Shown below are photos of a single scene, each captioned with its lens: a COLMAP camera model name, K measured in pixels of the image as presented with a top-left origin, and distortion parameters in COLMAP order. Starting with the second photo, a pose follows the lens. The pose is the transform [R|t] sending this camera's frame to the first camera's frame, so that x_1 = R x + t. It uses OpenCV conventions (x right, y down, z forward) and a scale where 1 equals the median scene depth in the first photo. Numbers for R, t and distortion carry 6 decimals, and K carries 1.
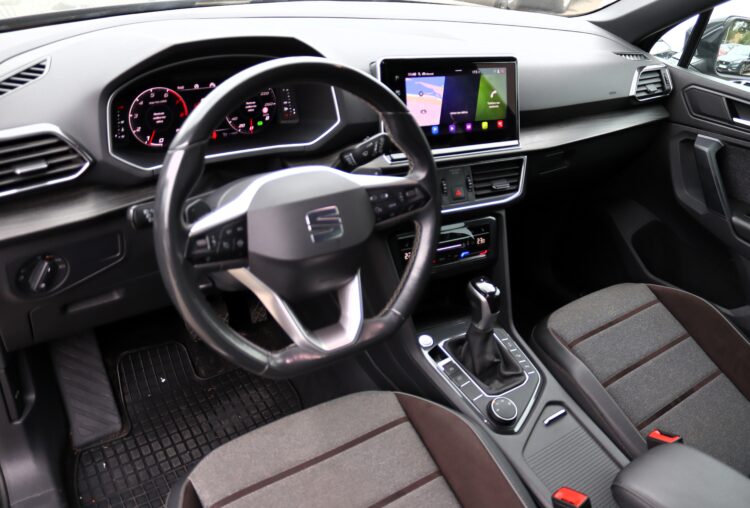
lens RADIAL K [[621.6, 0, 376.6], [0, 621.6, 235.8], [0, 0, 1]] dist [-0.175929, 0.161306]
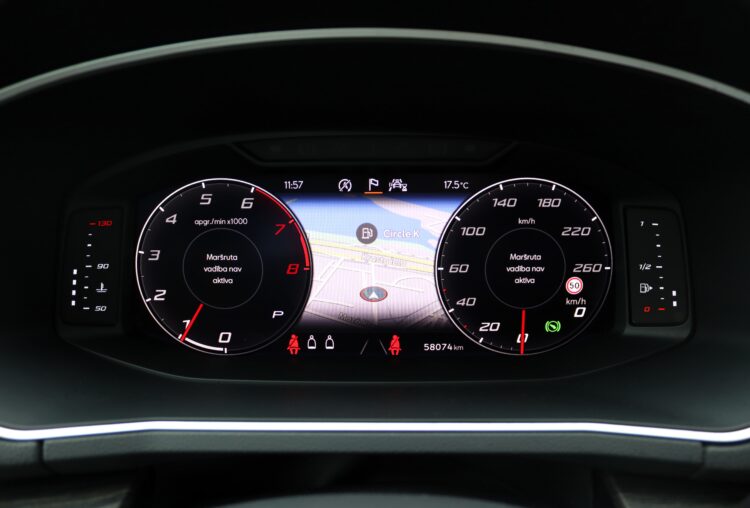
lens RADIAL K [[621.6, 0, 376.6], [0, 621.6, 235.8], [0, 0, 1]] dist [-0.175929, 0.161306]
pose [[0.814947, 0.031521, -0.578678, -0.084413], [-0.209691, 0.946904, -0.243728, -0.130439], [0.540270, 0.319969, 0.778286, 0.686274]]
